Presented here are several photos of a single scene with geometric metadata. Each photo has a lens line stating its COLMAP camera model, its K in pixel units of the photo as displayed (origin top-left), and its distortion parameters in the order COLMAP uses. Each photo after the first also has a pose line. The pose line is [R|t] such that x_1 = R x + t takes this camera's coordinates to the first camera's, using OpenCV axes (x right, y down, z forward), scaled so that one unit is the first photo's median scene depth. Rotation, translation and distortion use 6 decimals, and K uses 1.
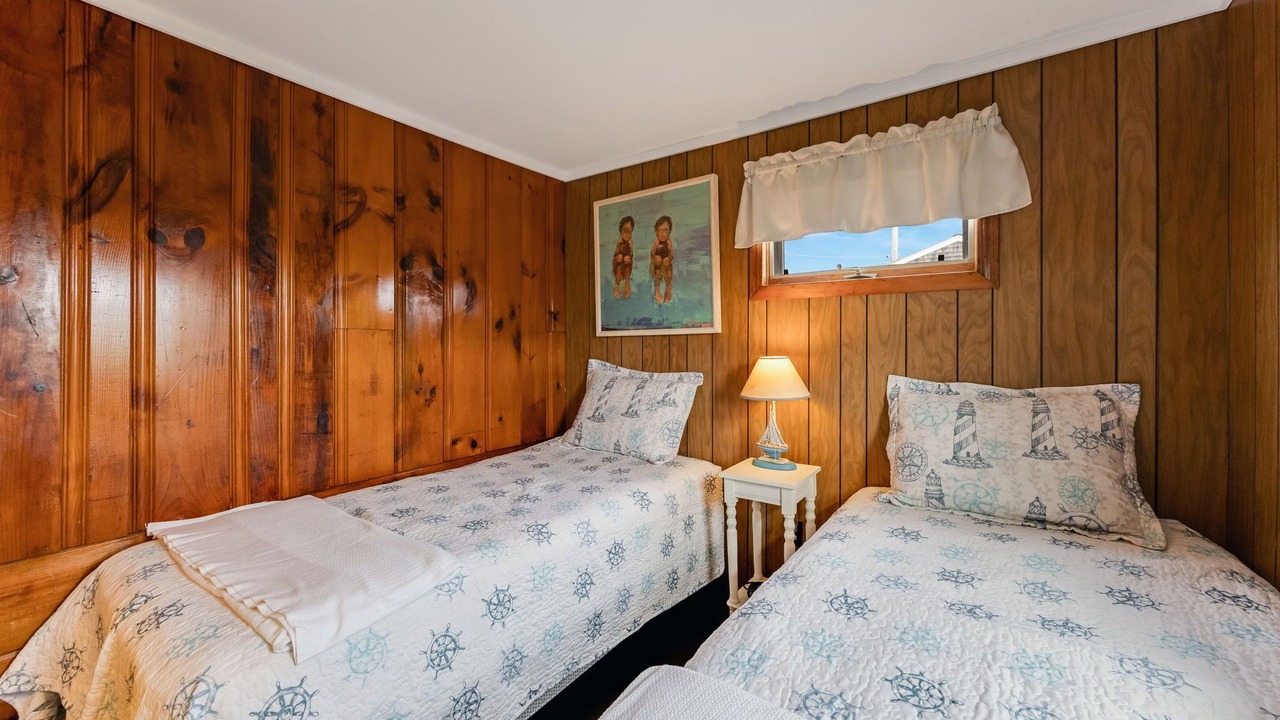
lens RADIAL K [[509.1, 0, 626.2], [0, 509.1, 350.7], [0, 0, 1]] dist [-0.000127, 0.000230]
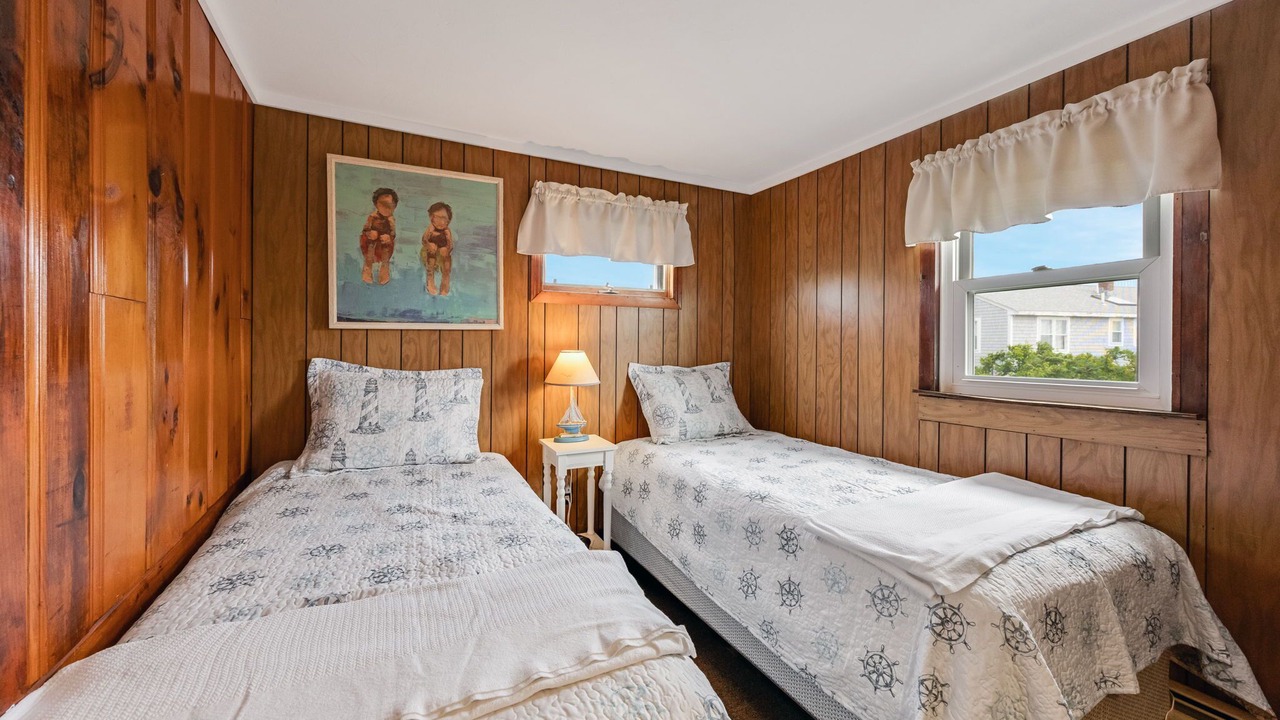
lens RADIAL K [[509.1, 0, 643.8], [0, 509.1, 356.2], [0, 0, 1]] dist [-0.000127, 0.000230]
pose [[0.433192, -0.012994, 0.901208, -0.636902], [0.007339, 0.999914, 0.010889, 0.010899], [-0.901272, 0.001897, 0.433250, 0.270869]]
